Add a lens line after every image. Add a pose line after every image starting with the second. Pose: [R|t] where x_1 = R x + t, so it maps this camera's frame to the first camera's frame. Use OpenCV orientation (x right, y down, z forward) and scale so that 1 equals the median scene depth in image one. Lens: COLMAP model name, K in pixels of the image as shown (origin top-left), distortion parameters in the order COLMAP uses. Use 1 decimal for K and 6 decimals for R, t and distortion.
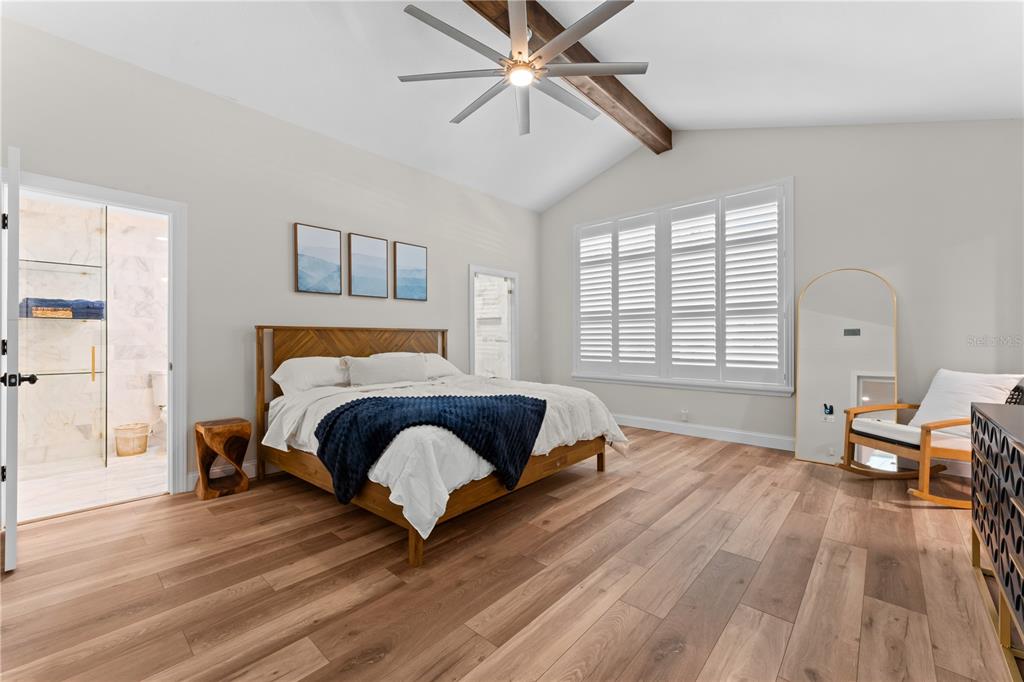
lens RADIAL K [[413.3, 0, 515.6], [0, 413.3, 339.7], [0, 0, 1]] dist [-0.001383, 0.000686]
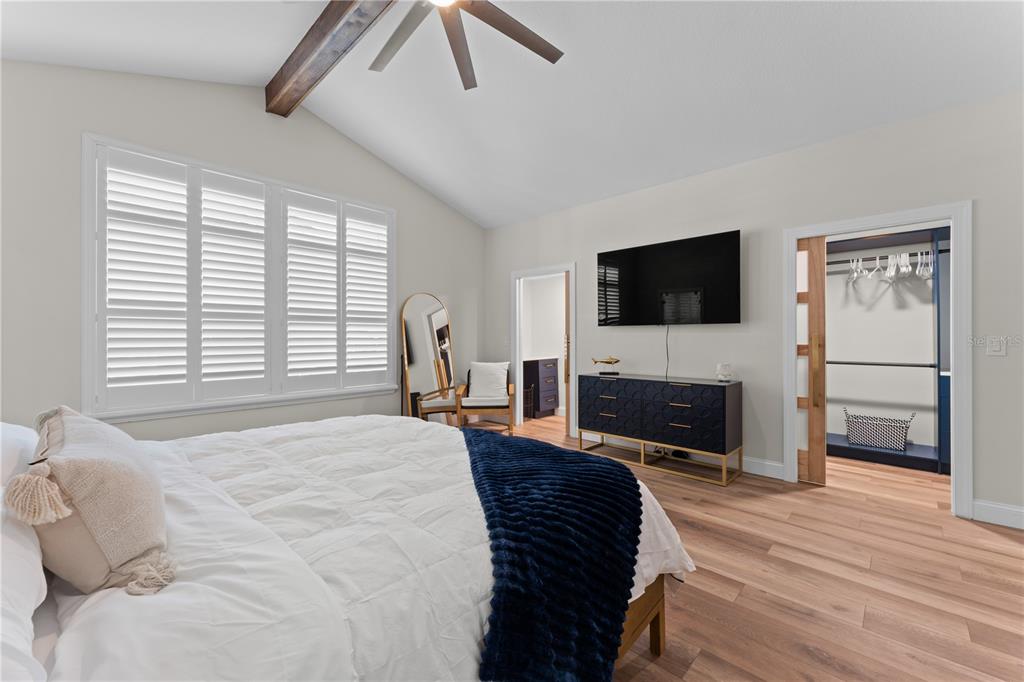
lens RADIAL K [[413.3, 0, 508.0], [0, 413.3, 335.0], [0, 0, 1]] dist [-0.001383, 0.000686]
pose [[0.042679, 0.002385, 0.999086, -0.564588], [-0.003625, 0.999991, -0.002233, -0.030056], [-0.999082, -0.003527, 0.042687, 0.672979]]
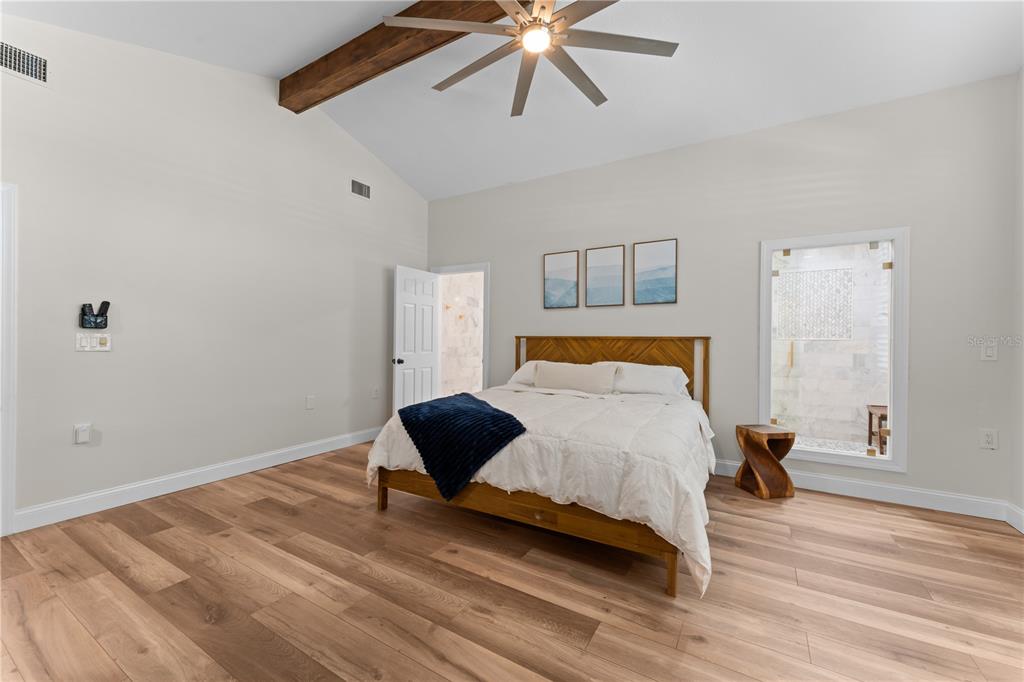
lens RADIAL K [[413.3, 0, 510.4], [0, 413.3, 342.7], [0, 0, 1]] dist [-0.001383, 0.000686]
pose [[0.177482, 0.012376, -0.984046, 0.653738], [-0.010064, 0.999891, 0.010760, -0.022739], [0.984073, 0.007994, 0.177587, 0.628778]]
